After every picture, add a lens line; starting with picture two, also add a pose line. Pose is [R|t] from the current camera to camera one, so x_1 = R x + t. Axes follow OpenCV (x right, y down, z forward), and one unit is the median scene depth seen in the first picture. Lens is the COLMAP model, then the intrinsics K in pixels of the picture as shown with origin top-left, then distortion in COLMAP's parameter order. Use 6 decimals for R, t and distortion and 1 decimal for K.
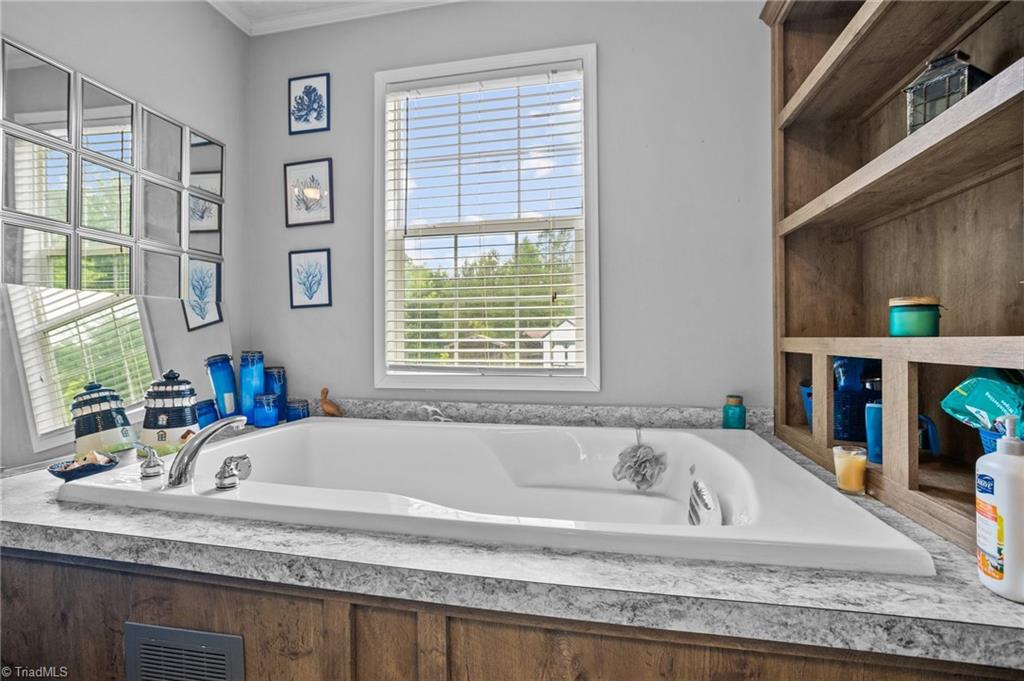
lens RADIAL K [[498.3, 0, 509.0], [0, 498.3, 338.7], [0, 0, 1]] dist [-0.066343, 0.033826]
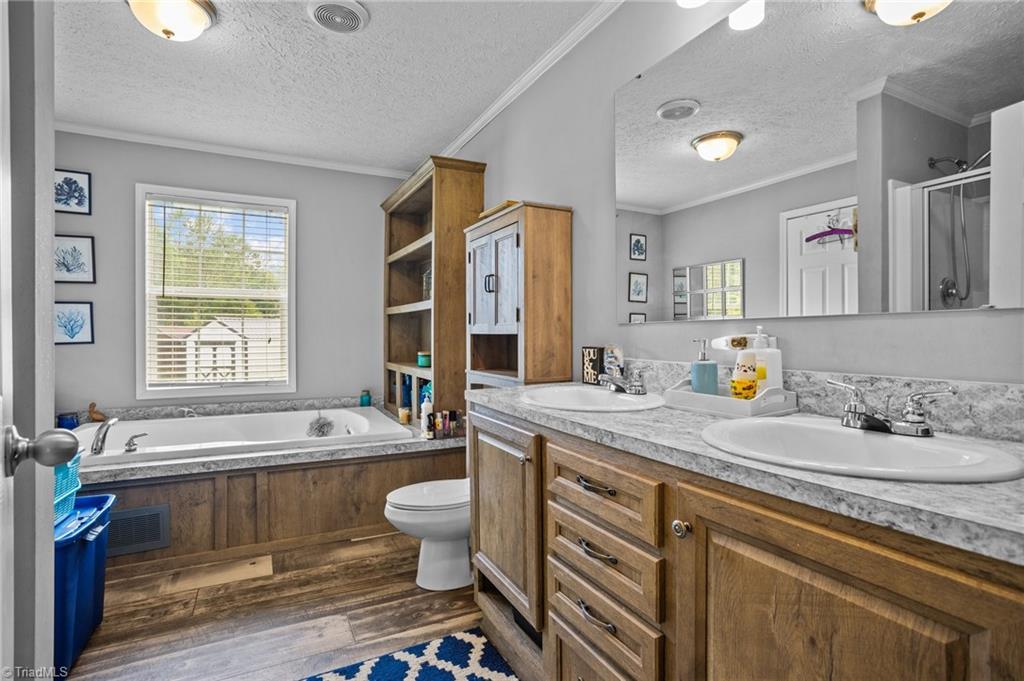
lens RADIAL K [[498.3, 0, 509.0], [0, 498.3, 338.7], [0, 0, 1]] dist [-0.066343, 0.033826]
pose [[0.776205, 0.000112, 0.630480, -0.379954], [-0.007713, 0.999927, 0.009319, -0.123633], [-0.630433, -0.012096, 0.776149, -0.975806]]
